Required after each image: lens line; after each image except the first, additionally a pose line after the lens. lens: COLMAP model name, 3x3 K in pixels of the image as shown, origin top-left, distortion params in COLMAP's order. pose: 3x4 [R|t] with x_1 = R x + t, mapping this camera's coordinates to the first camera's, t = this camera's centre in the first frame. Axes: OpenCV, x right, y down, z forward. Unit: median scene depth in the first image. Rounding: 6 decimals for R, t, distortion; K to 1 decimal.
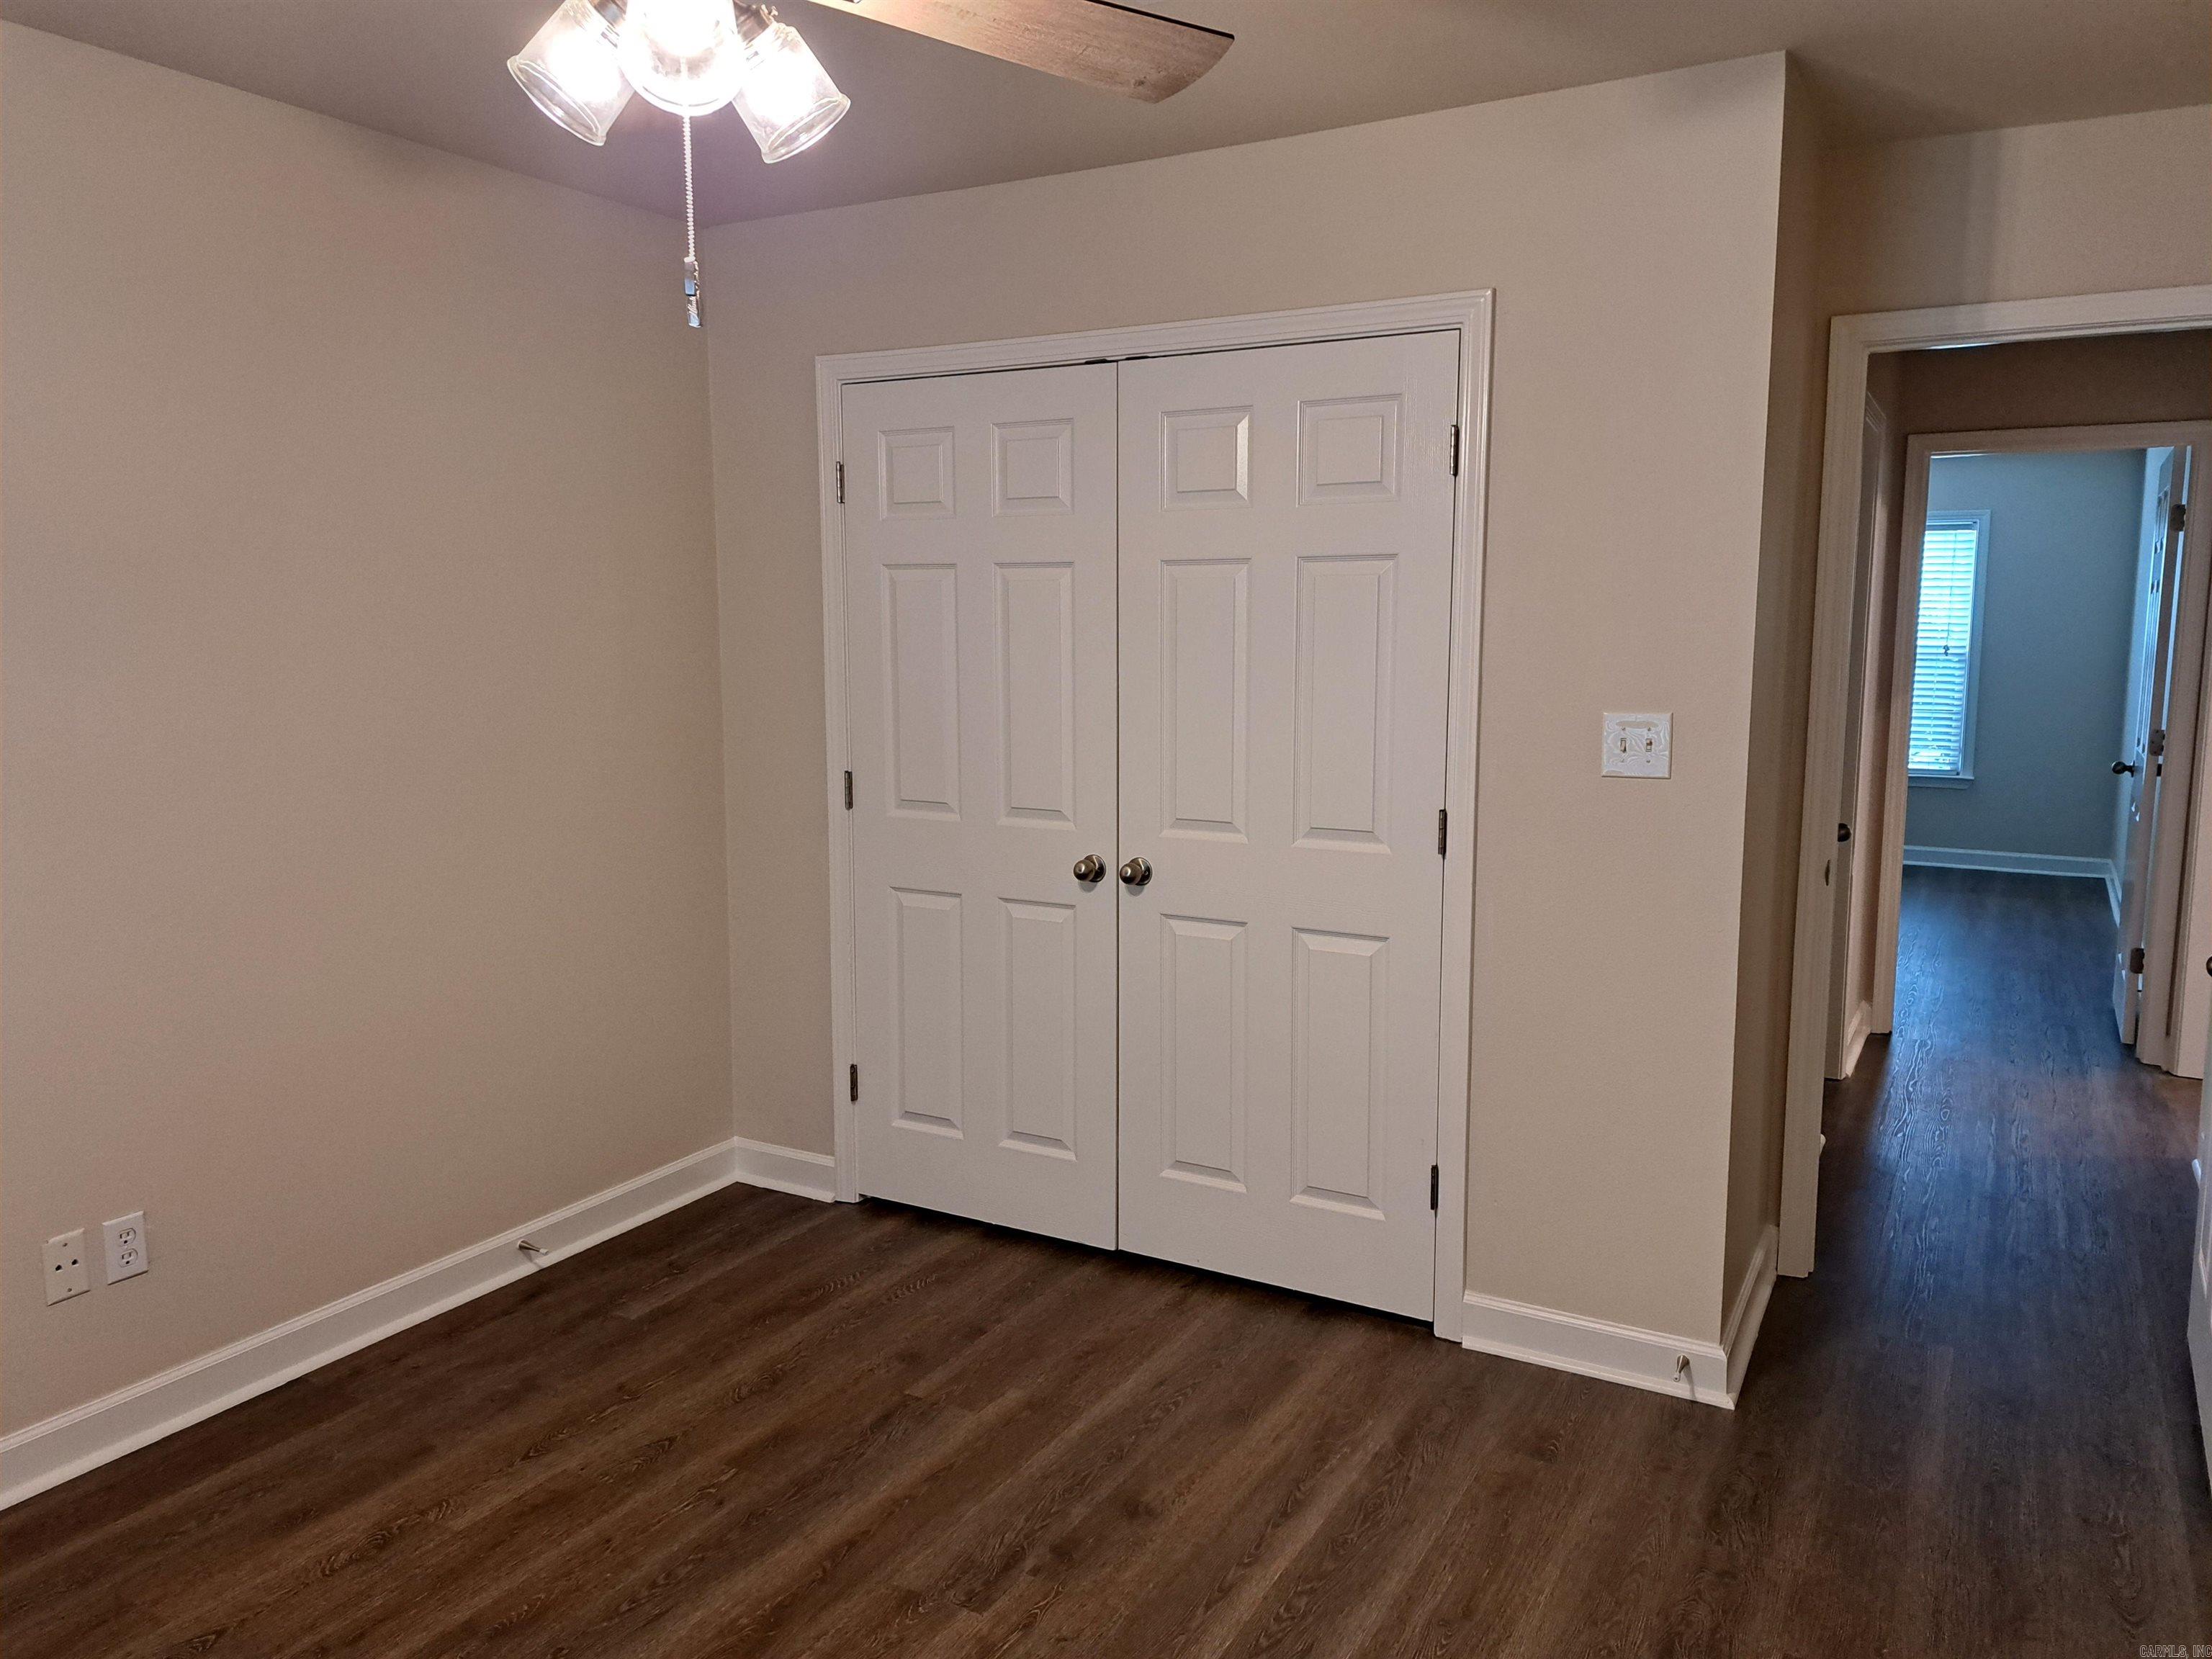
lens RADIAL K [[1583.9, 0, 1119.3], [0, 1583.9, 827.7], [0, 0, 1]] dist [0.080513, -0.089789]
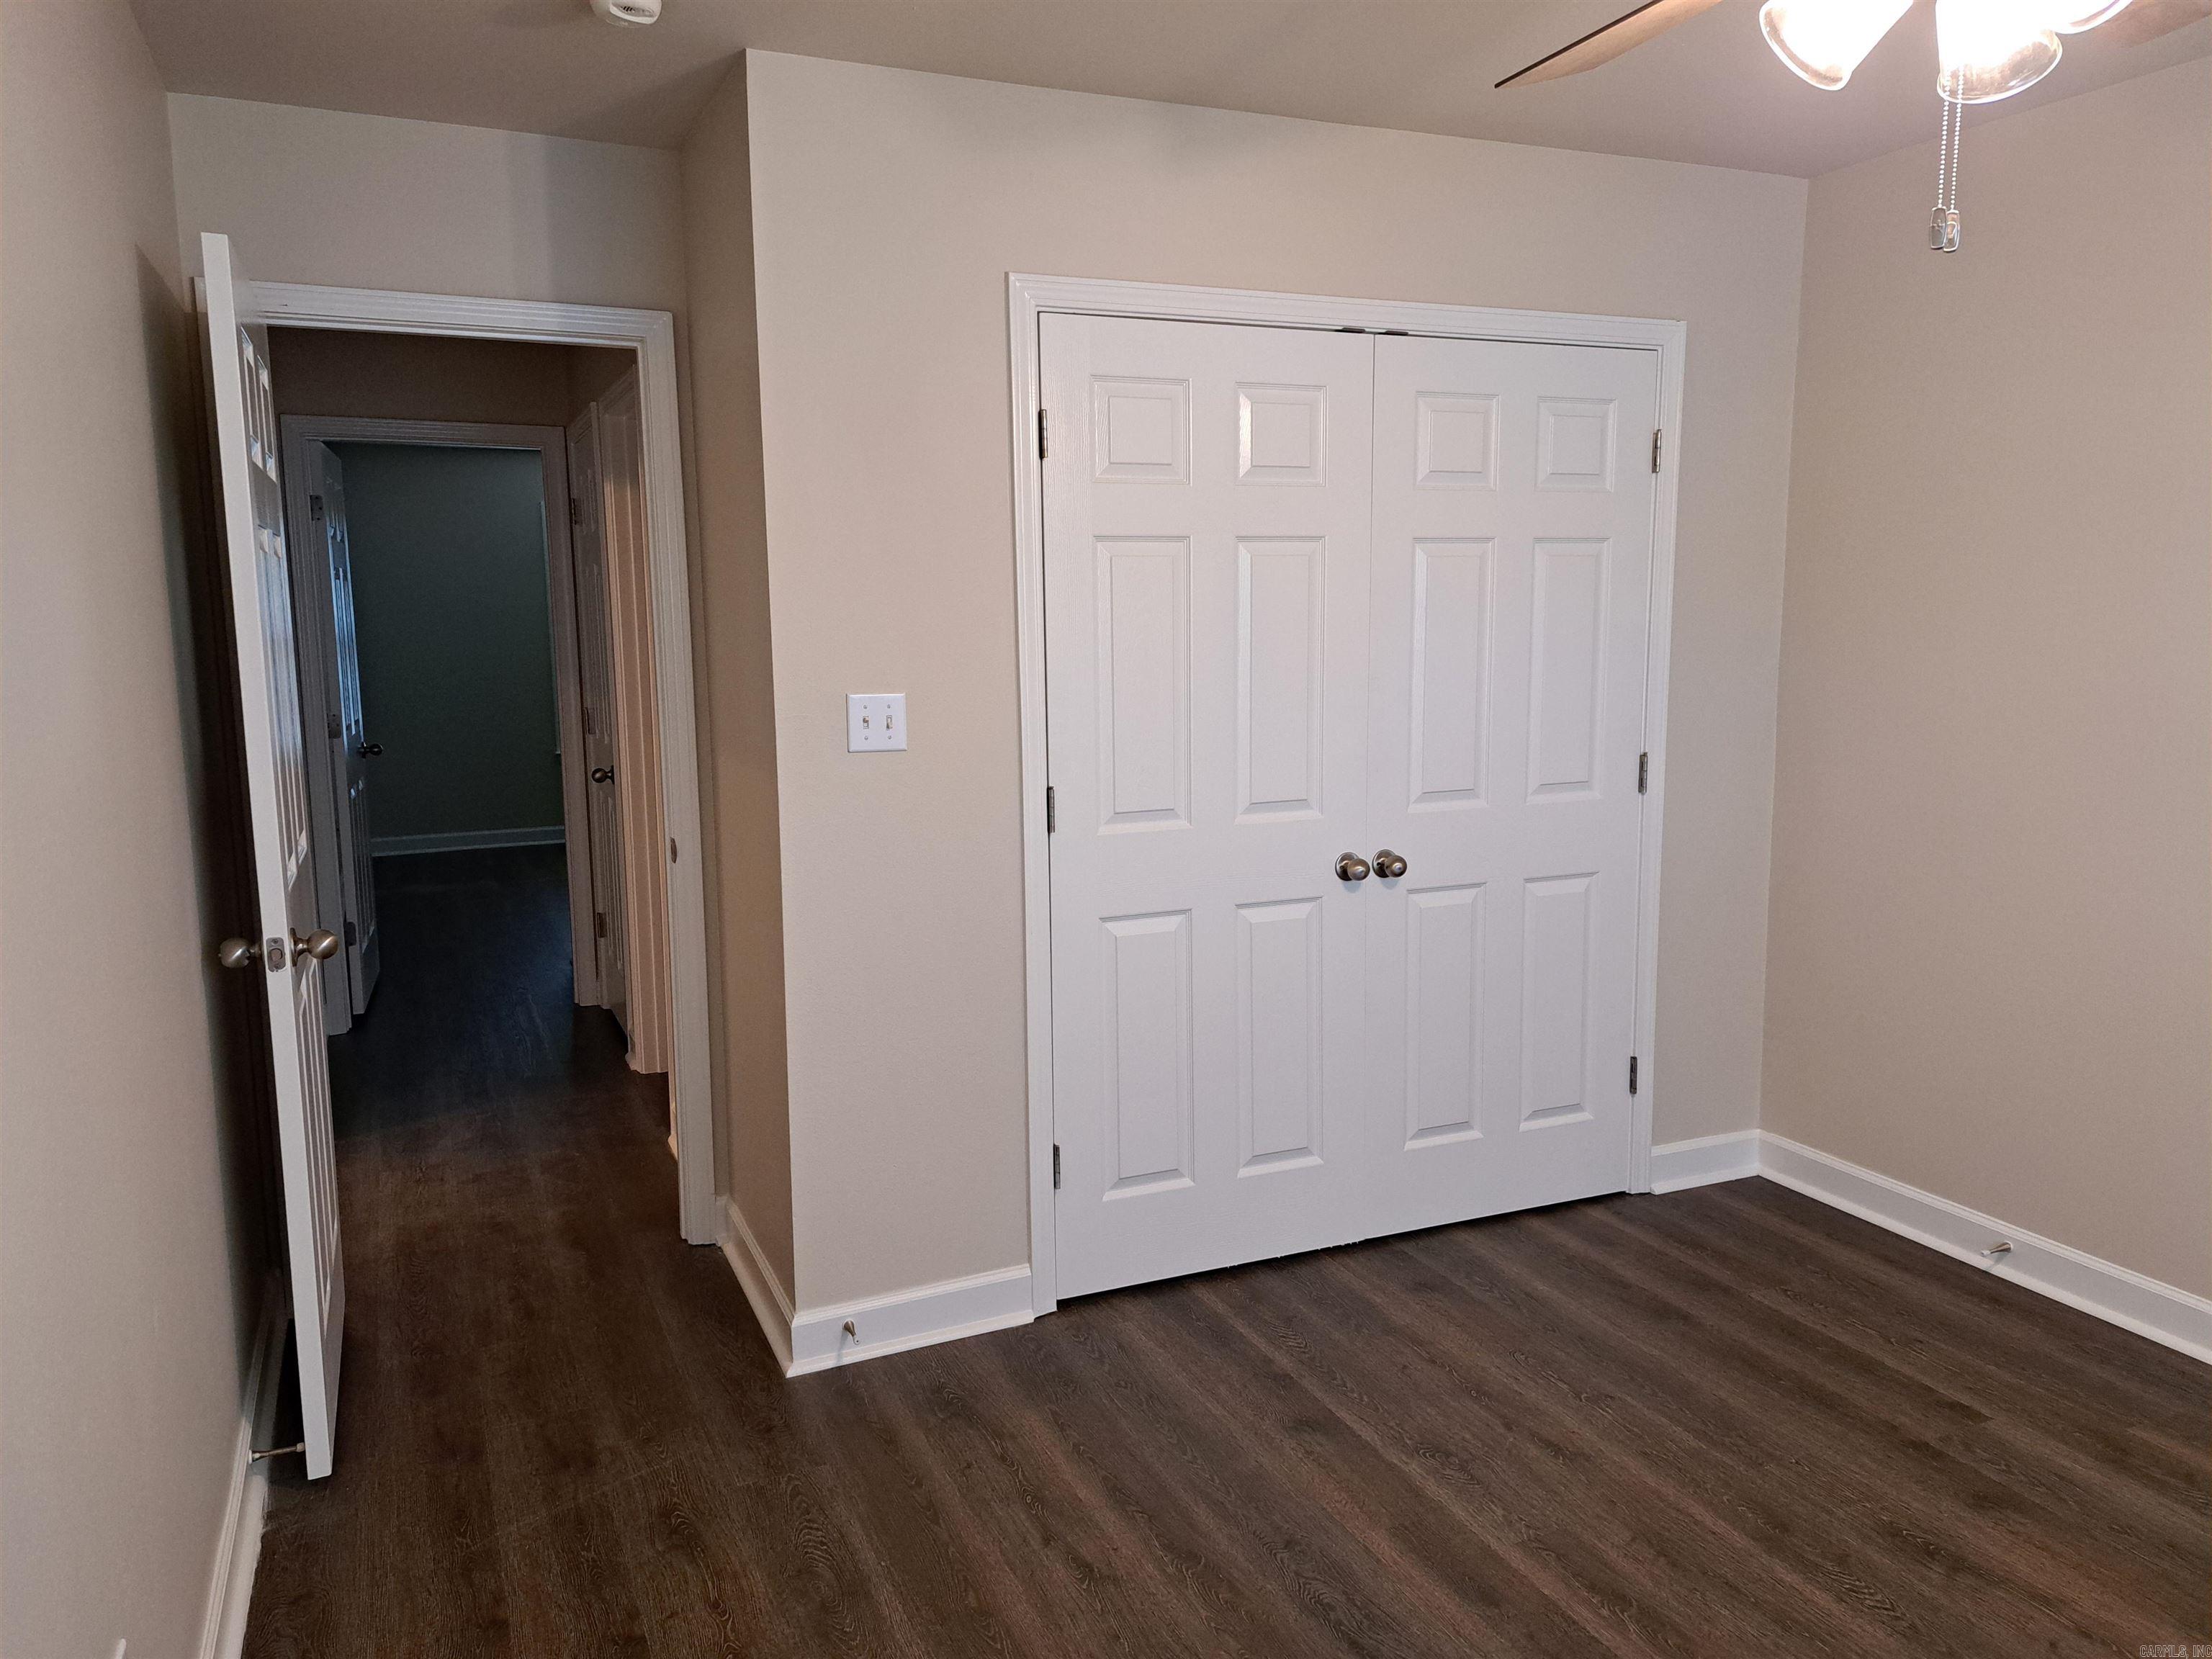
lens RADIAL K [[1692.4, 0, 1106.0], [0, 1692.4, 829.5], [0, 0, 1]] dist [0.055682, -0.002153]
pose [[0.594943, -0.117439, 0.795142, -0.832970], [0.114631, 0.991553, 0.060679, -0.062531], [-0.795552, 0.055047, 0.603380, 0.442246]]
